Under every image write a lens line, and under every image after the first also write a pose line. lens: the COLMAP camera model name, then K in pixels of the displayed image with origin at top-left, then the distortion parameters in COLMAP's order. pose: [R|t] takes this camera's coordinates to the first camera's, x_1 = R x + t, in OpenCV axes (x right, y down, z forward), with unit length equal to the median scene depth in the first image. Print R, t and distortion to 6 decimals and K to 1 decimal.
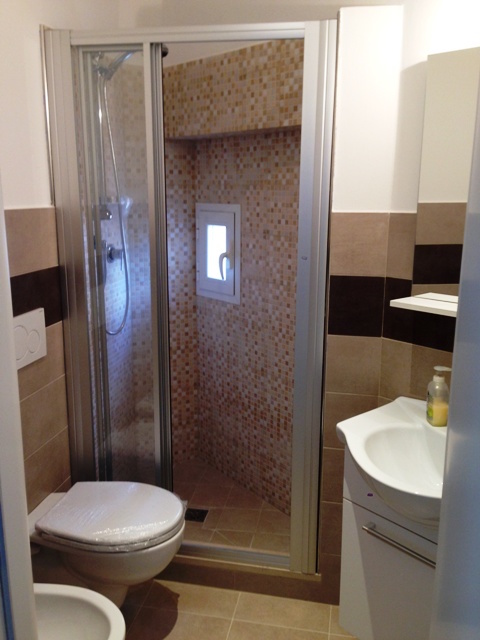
lens RADIAL K [[577.4, 0, 241.5], [0, 577.4, 322.3], [0, 0, 1]] dist [0.097216, -0.169253]
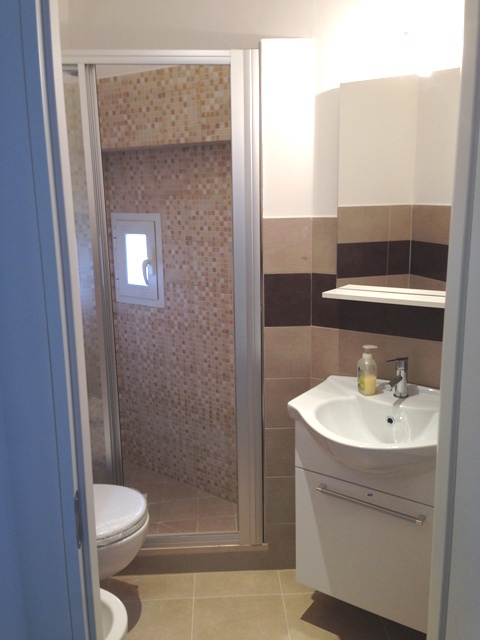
lens RADIAL K [[577.4, 0, 236.2], [0, 577.4, 323.5], [0, 0, 1]] dist [0.097216, -0.169253]
pose [[0.970841, -0.072438, 0.228518, -0.141506], [0.074209, 0.997242, 0.000845, 0.008214], [-0.227949, 0.016138, 0.973539, -0.070857]]
